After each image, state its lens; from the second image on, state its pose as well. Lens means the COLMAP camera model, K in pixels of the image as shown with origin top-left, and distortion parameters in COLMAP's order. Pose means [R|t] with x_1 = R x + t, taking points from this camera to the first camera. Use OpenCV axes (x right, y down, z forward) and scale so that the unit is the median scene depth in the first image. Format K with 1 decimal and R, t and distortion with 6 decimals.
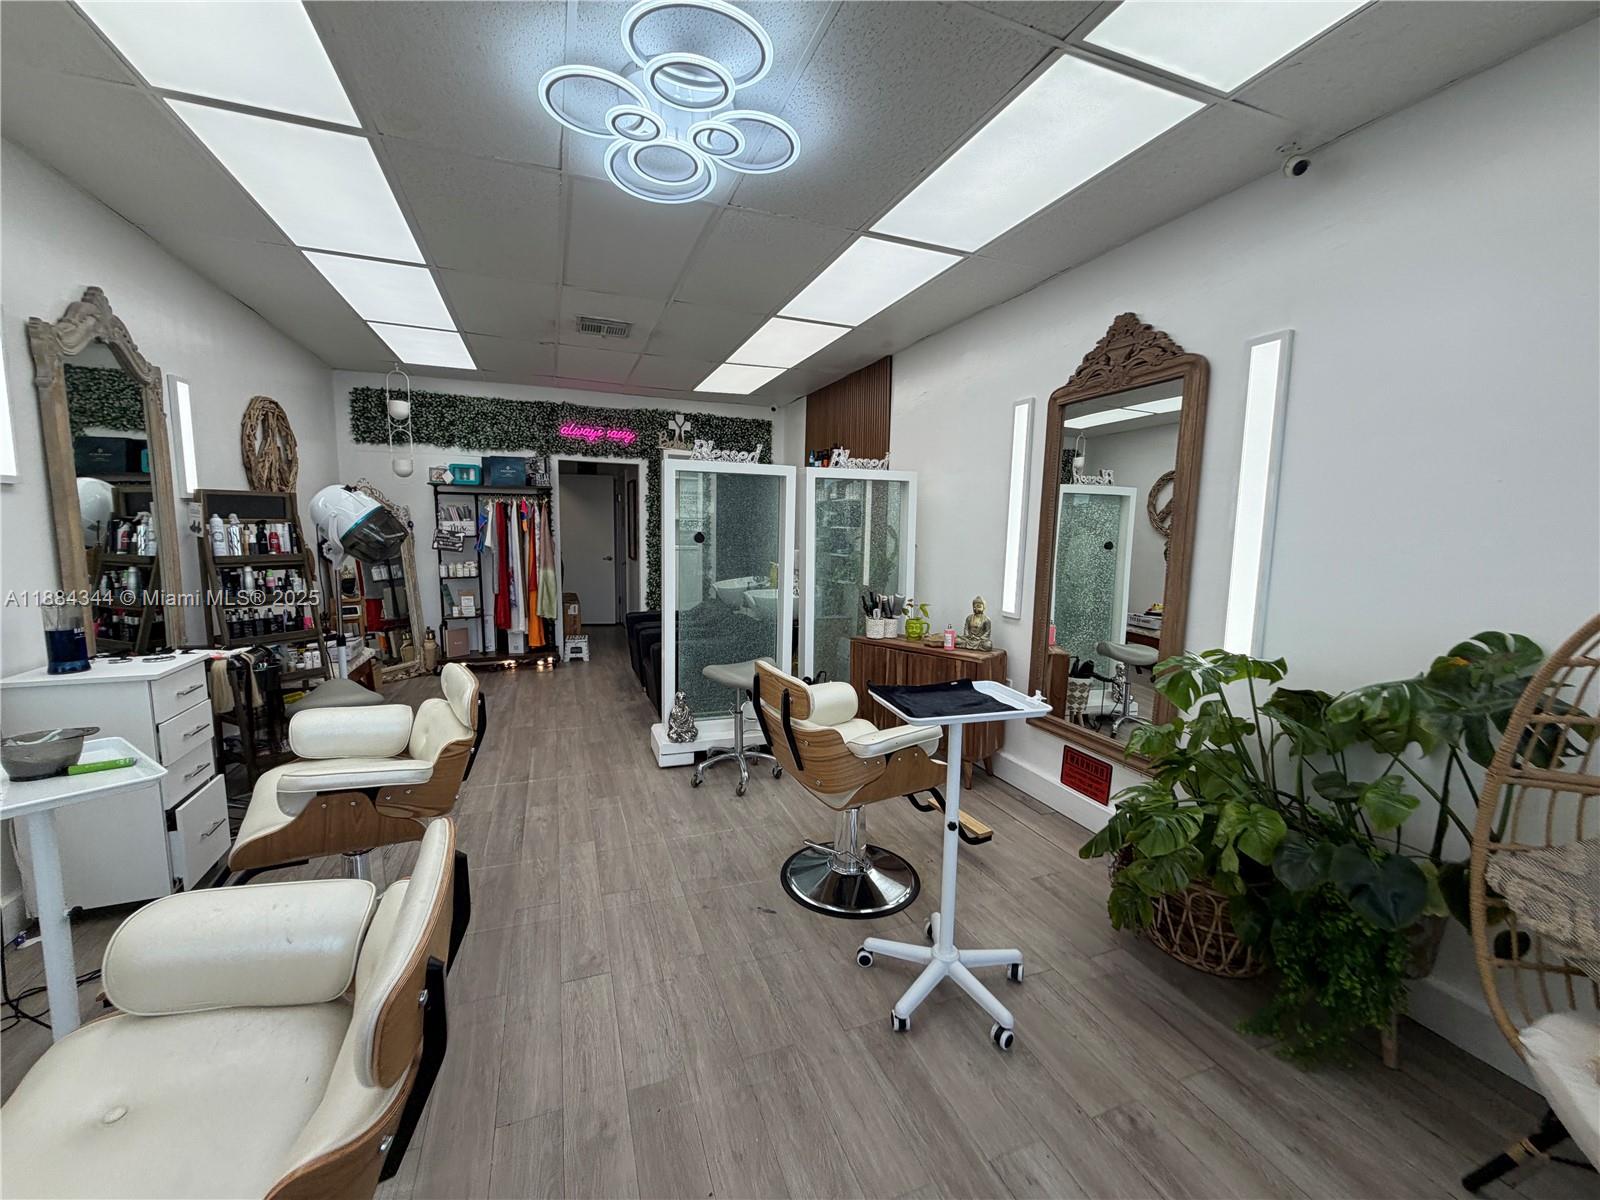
lens RADIAL K [[637.9, 0, 797.0], [0, 637.9, 603.0], [0, 0, 1]] dist [-0.001099, -0.000060]
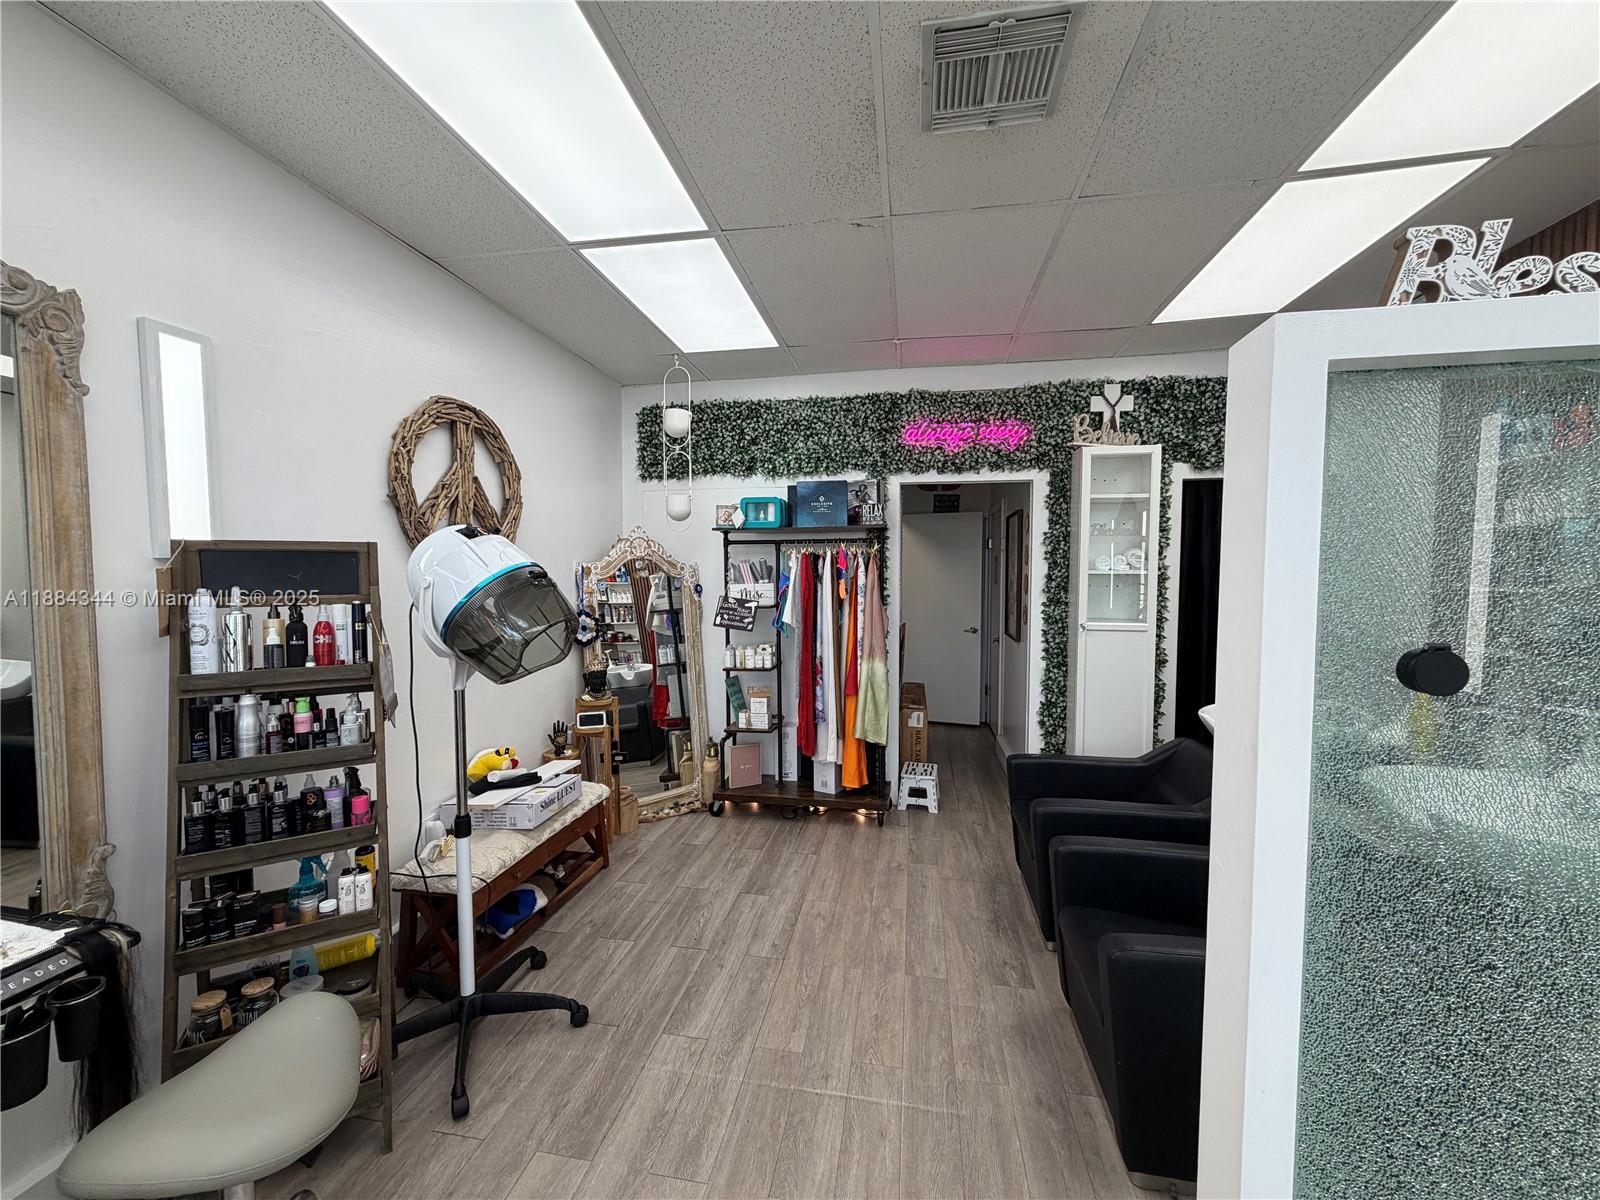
lens RADIAL K [[637.9, 0, 797.0], [0, 637.9, 603.0], [0, 0, 1]] dist [-0.001099, -0.000060]
pose [[0.854018, 0.005233, -0.520218, -0.142628], [-0.046862, 0.996658, -0.066905, -0.064430], [0.518129, 0.081516, 0.851409, 0.450053]]
